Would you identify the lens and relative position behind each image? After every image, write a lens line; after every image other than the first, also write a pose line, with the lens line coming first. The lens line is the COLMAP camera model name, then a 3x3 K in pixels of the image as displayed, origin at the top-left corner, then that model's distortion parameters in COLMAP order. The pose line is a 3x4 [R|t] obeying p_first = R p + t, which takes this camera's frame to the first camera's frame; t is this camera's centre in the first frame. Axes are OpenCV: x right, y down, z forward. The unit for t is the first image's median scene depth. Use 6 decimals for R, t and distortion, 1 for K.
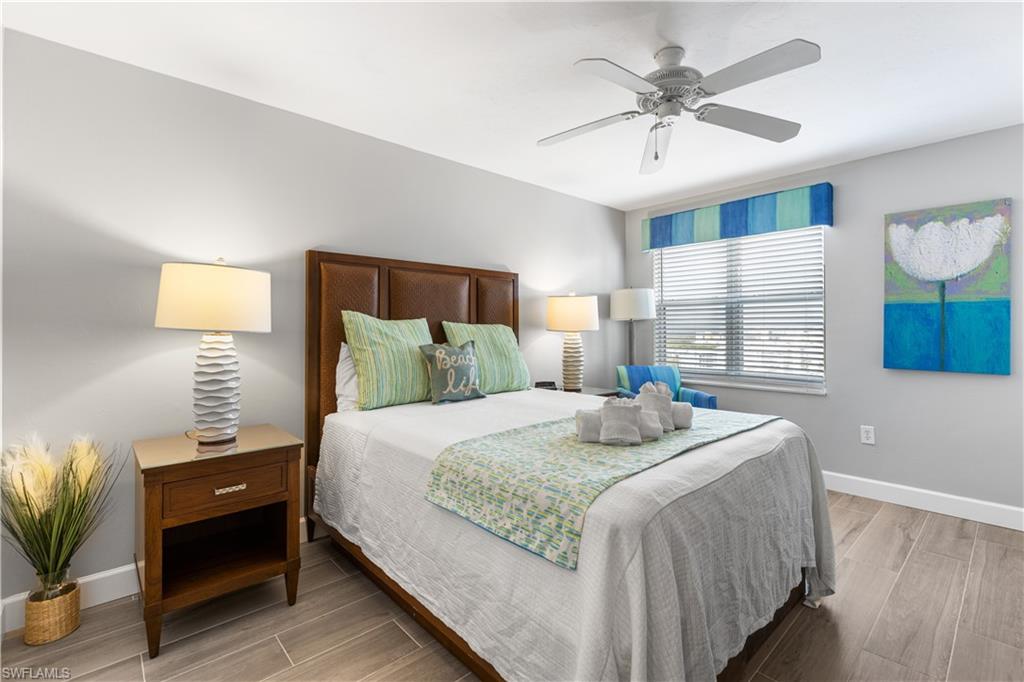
lens RADIAL K [[458.9, 0, 513.6], [0, 458.9, 334.3], [0, 0, 1]] dist [0.003891, 0.000719]
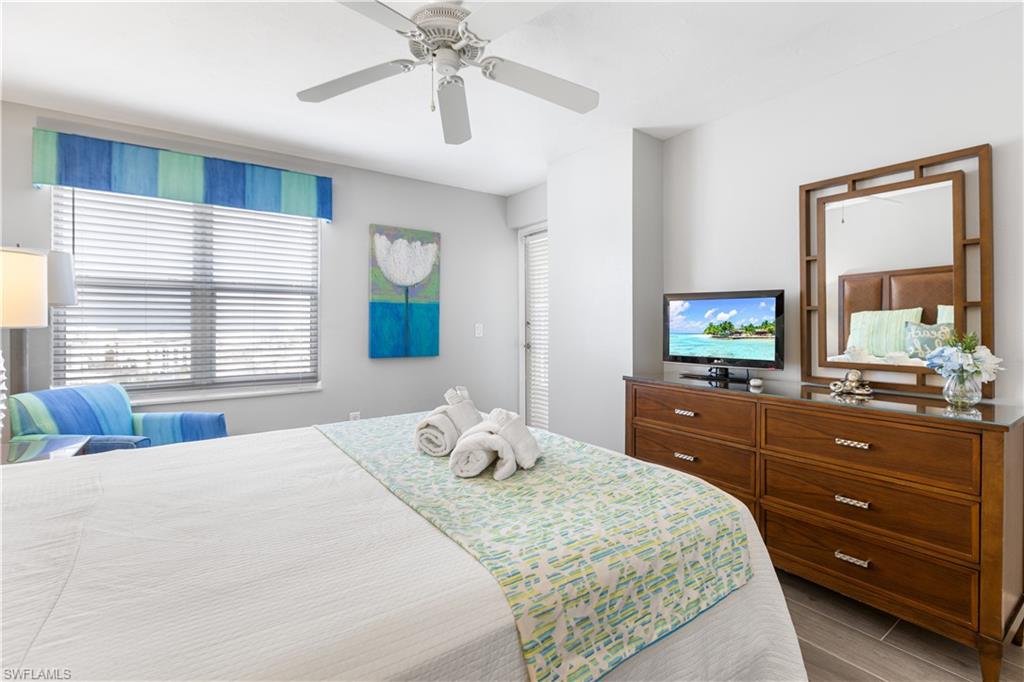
lens RADIAL K [[478.6, 0, 516.8], [0, 478.6, 330.0], [0, 0, 1]] dist [0.000484, 0.000285]
pose [[0.108799, -0.009827, 0.994015, -0.341222], [0.012836, 0.999882, 0.008480, -0.001809], [-0.993981, 0.011837, 0.108912, 0.522284]]
